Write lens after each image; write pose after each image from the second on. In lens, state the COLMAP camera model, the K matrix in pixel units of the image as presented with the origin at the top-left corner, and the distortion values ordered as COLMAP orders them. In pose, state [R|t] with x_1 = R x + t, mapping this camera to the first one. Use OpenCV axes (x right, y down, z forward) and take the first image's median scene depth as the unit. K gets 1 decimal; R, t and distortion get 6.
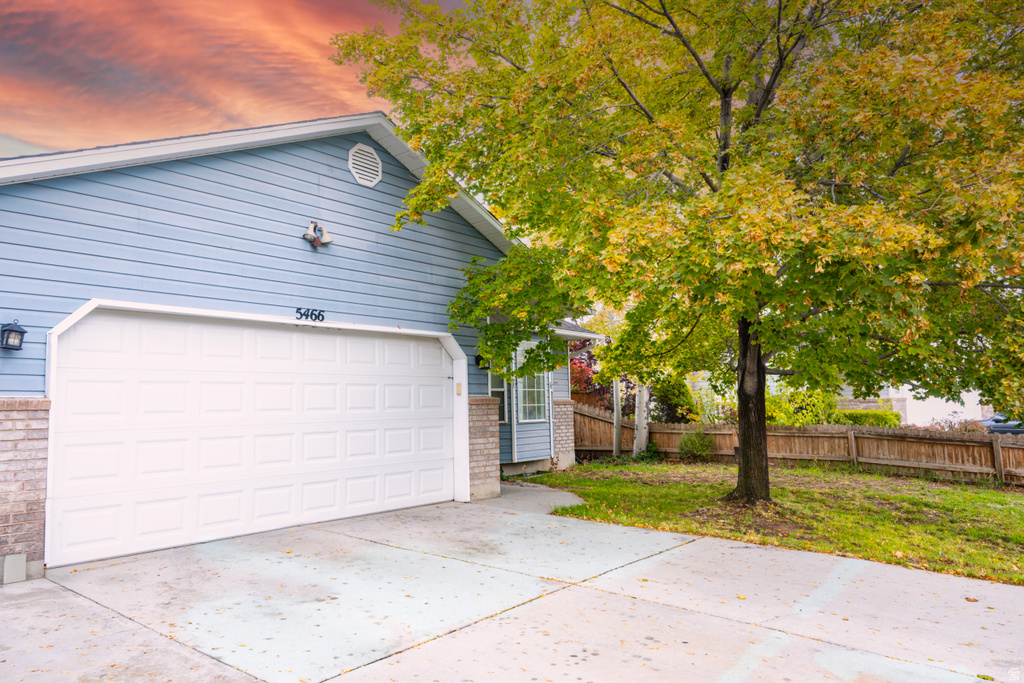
lens RADIAL K [[708.7, 0, 512.0], [0, 708.7, 341.5], [0, 0, 1]] dist [-0.001236, -0.000855]
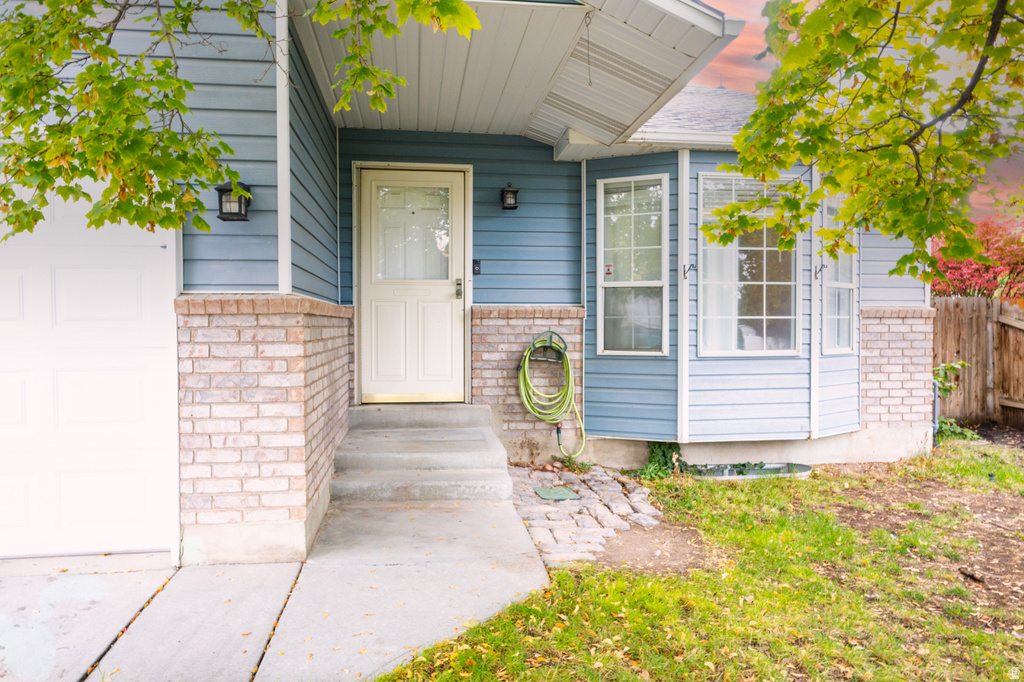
lens RADIAL K [[708.7, 0, 512.0], [0, 708.7, 341.0], [0, 0, 1]] dist [-0.001236, -0.000855]
pose [[0.729817, 0.038438, -0.682562, 0.356073], [0.050529, 0.992654, 0.109928, 0.076888], [0.681773, -0.114716, 0.722513, 0.924444]]
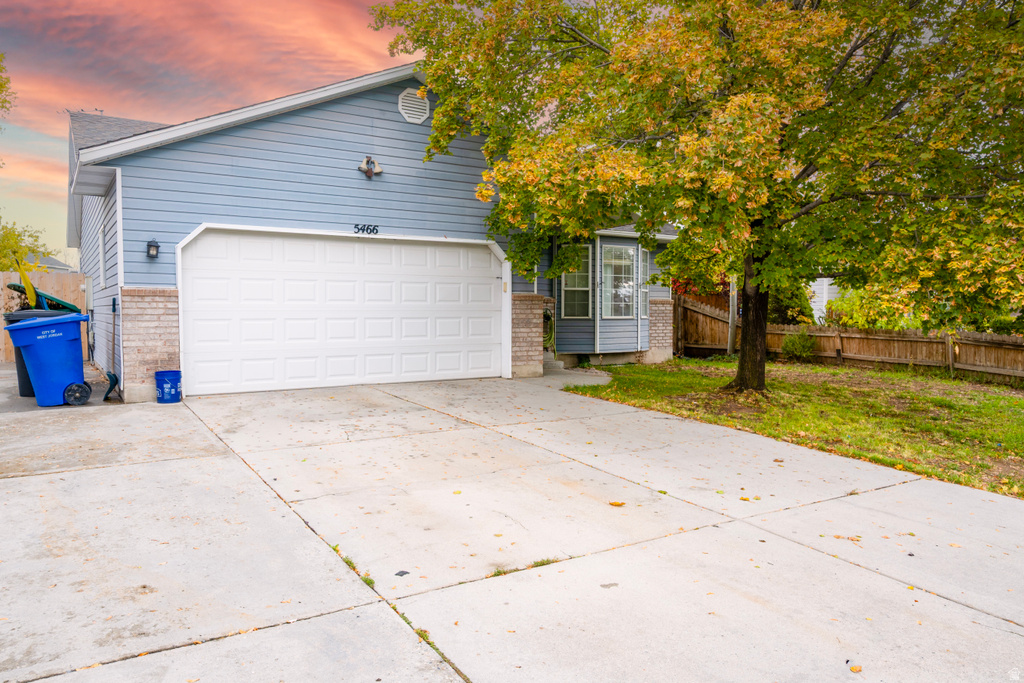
lens RADIAL K [[708.7, 0, 512.0], [0, 708.7, 341.5], [0, 0, 1]] dist [-0.001236, -0.000855]
pose [[0.949557, 0.035594, -0.311569, 0.349153], [0.008341, 0.990319, 0.138557, -0.009851], [0.313485, -0.134166, 0.940067, -0.165768]]
